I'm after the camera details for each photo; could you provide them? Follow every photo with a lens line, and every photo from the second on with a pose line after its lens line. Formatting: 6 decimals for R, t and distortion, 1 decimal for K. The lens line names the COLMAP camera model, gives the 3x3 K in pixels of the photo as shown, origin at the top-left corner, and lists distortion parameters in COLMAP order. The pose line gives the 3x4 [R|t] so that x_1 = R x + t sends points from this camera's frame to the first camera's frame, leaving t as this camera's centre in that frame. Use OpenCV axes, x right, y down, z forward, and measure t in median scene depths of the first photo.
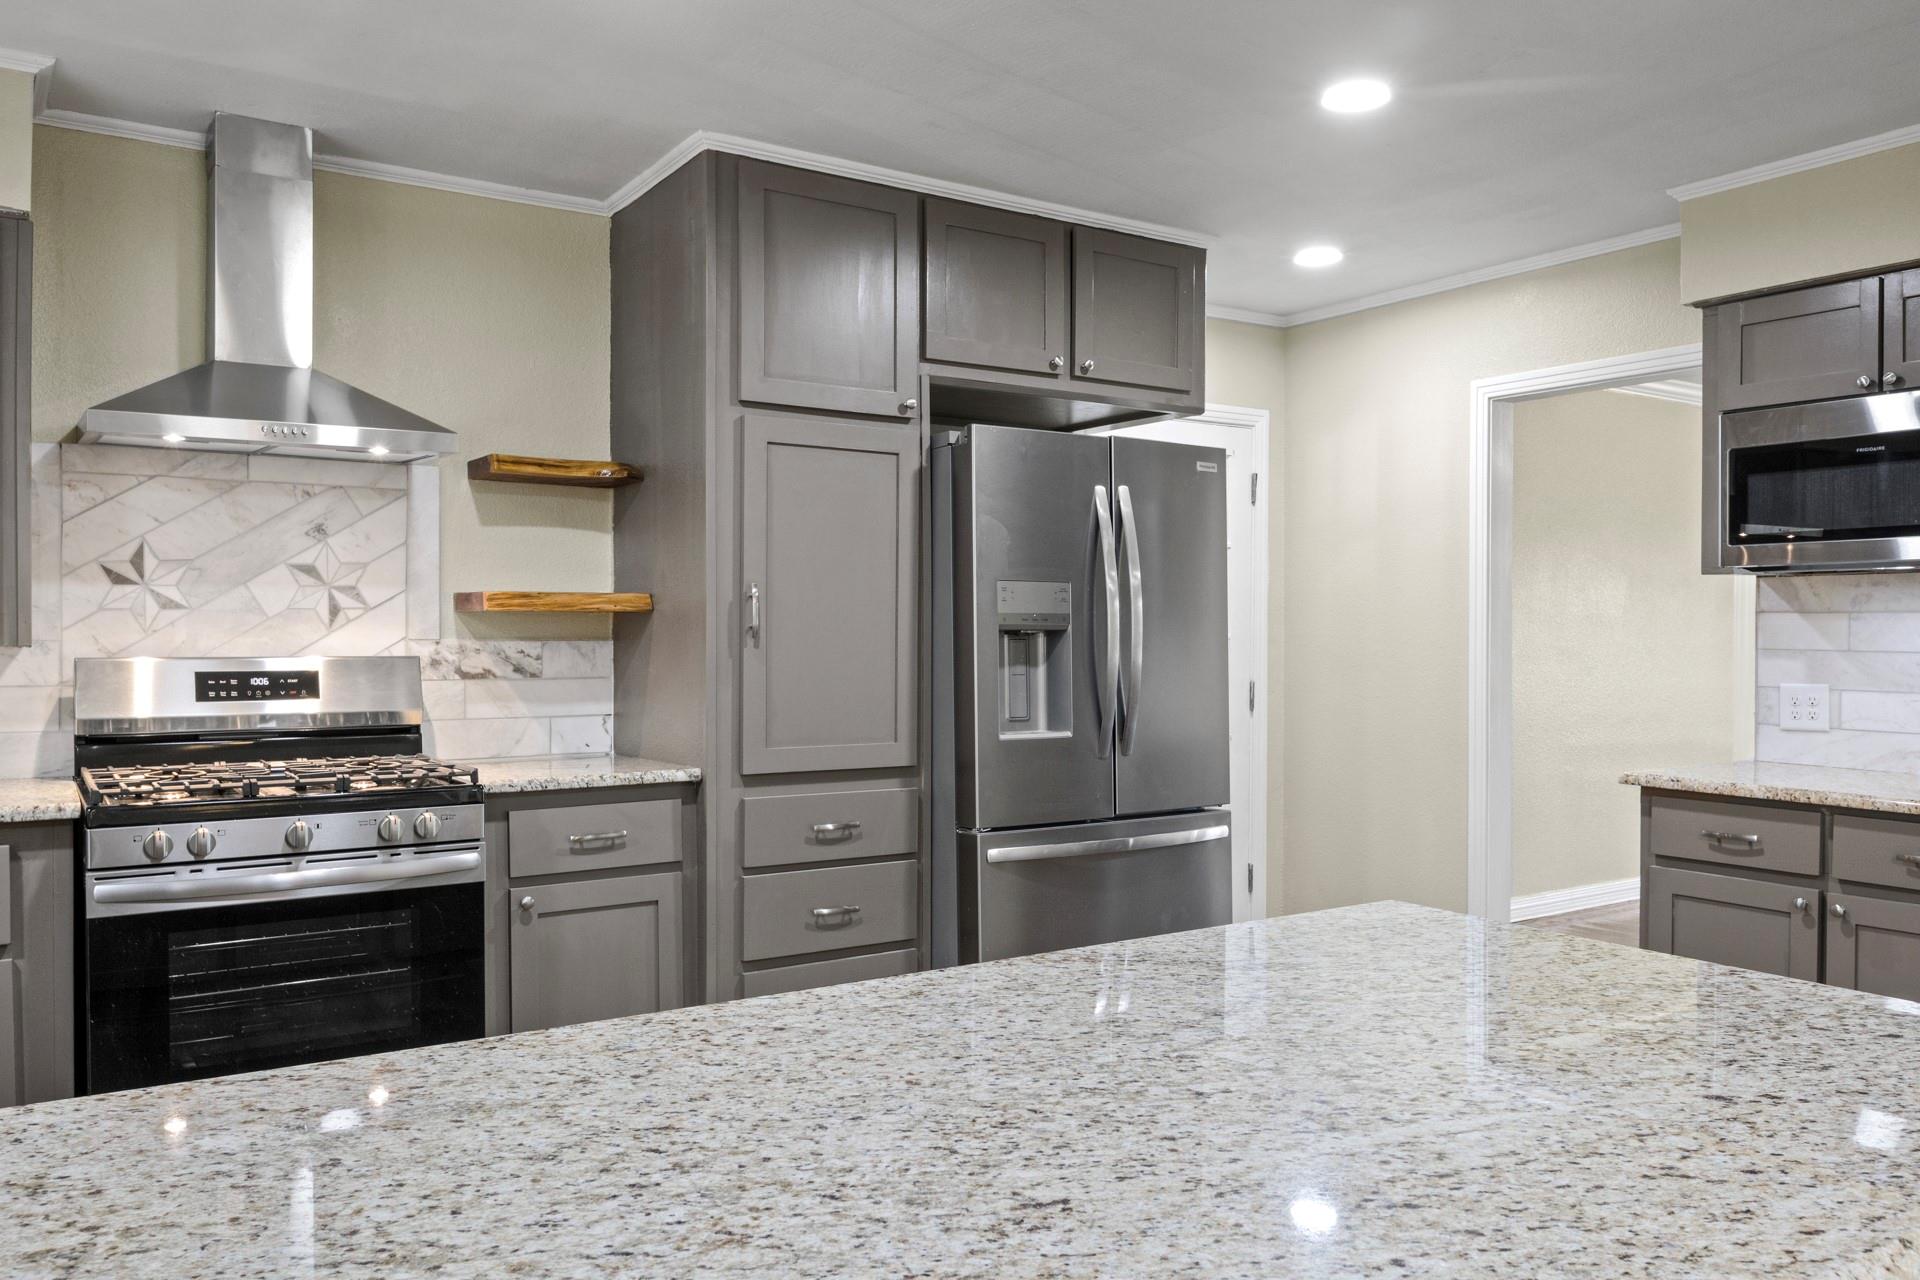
lens RADIAL K [[1412.7, 0, 958.1], [0, 1412.7, 643.5], [0, 0, 1]] dist [0.012862, -0.036986]
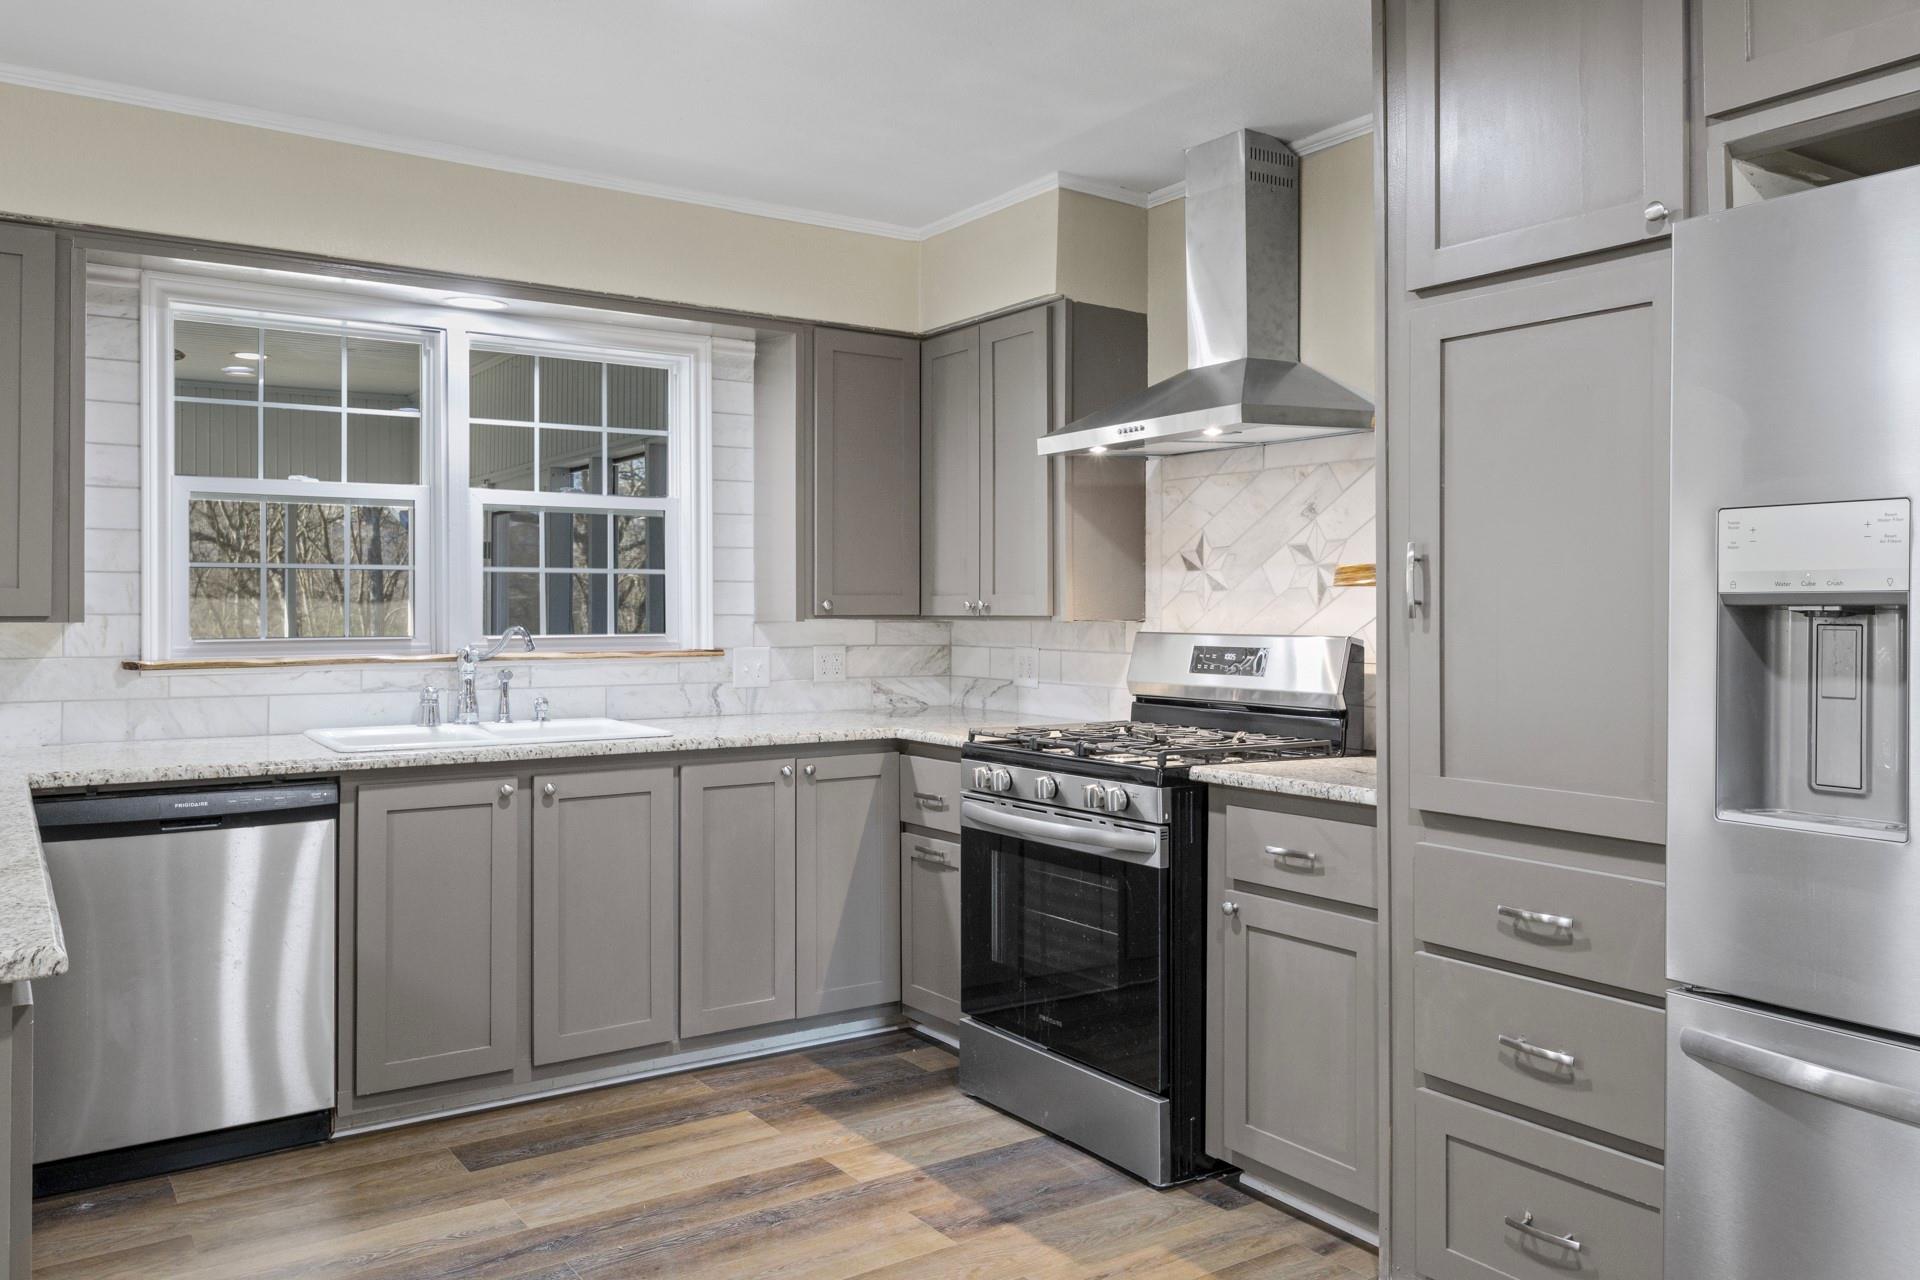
lens RADIAL K [[1412.7, 0, 948.5], [0, 1412.7, 605.9], [0, 0, 1]] dist [0.012862, -0.036986]
pose [[0.002487, -0.004406, -0.999987, 0.569131], [-0.008714, 0.999952, -0.004428, -0.005133], [0.999959, 0.008725, 0.002449, 0.765170]]
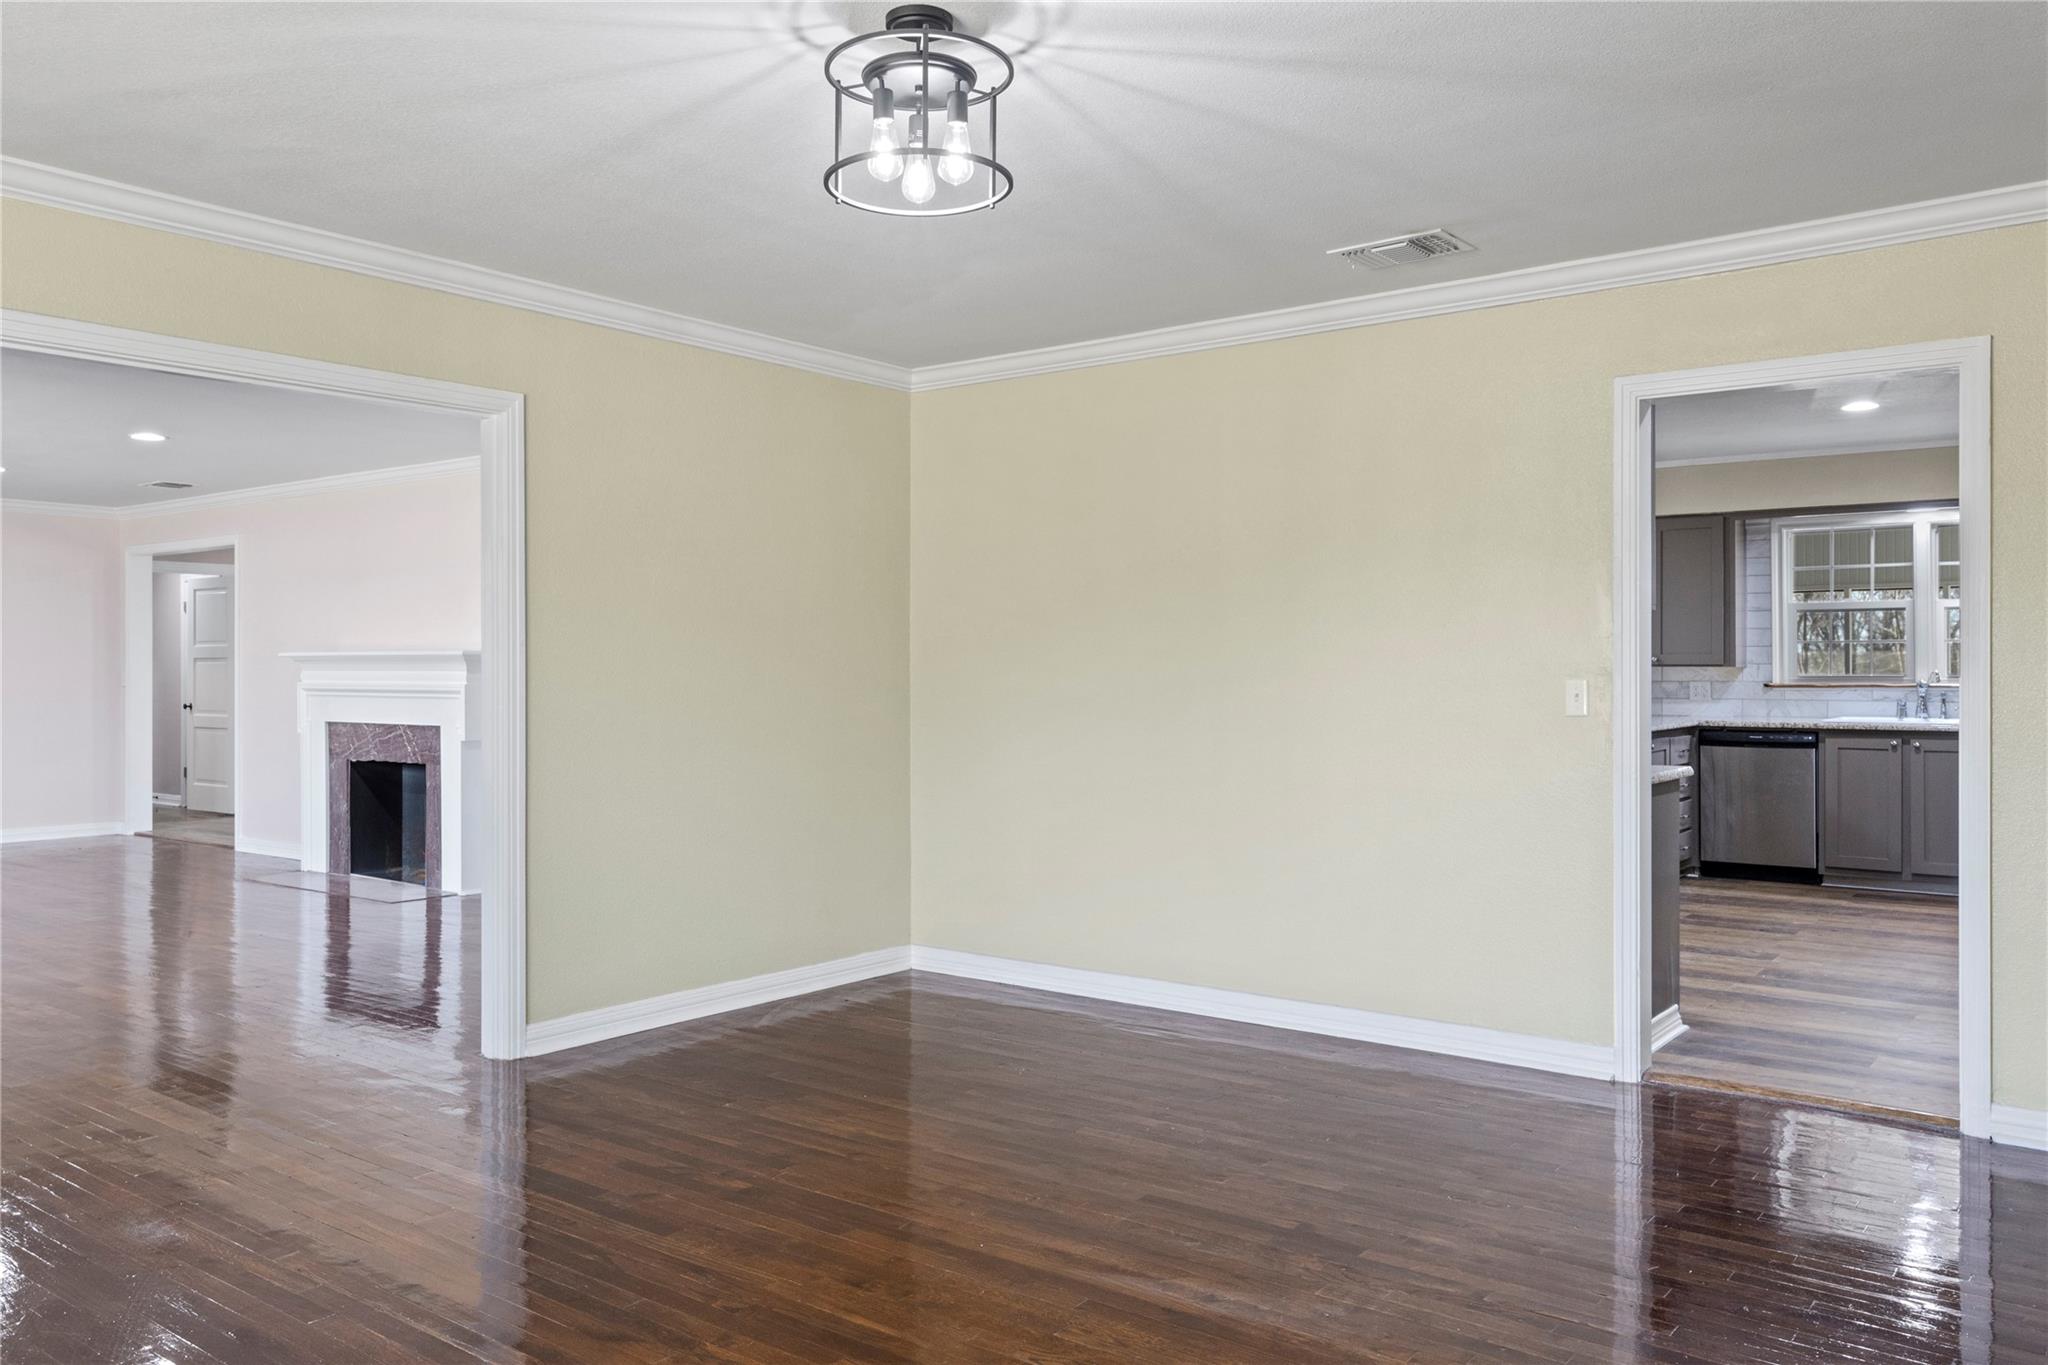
lens RADIAL K [[1506.9, 0, 1032.8], [0, 1506.9, 681.5], [0, 0, 1]] dist [0.012862, -0.036986]
pose [[-0.940758, 0.004089, -0.339053, 1.277377], [-0.002808, 0.999799, 0.019850, -0.011901], [0.339066, 0.019626, -0.940558, 1.739439]]
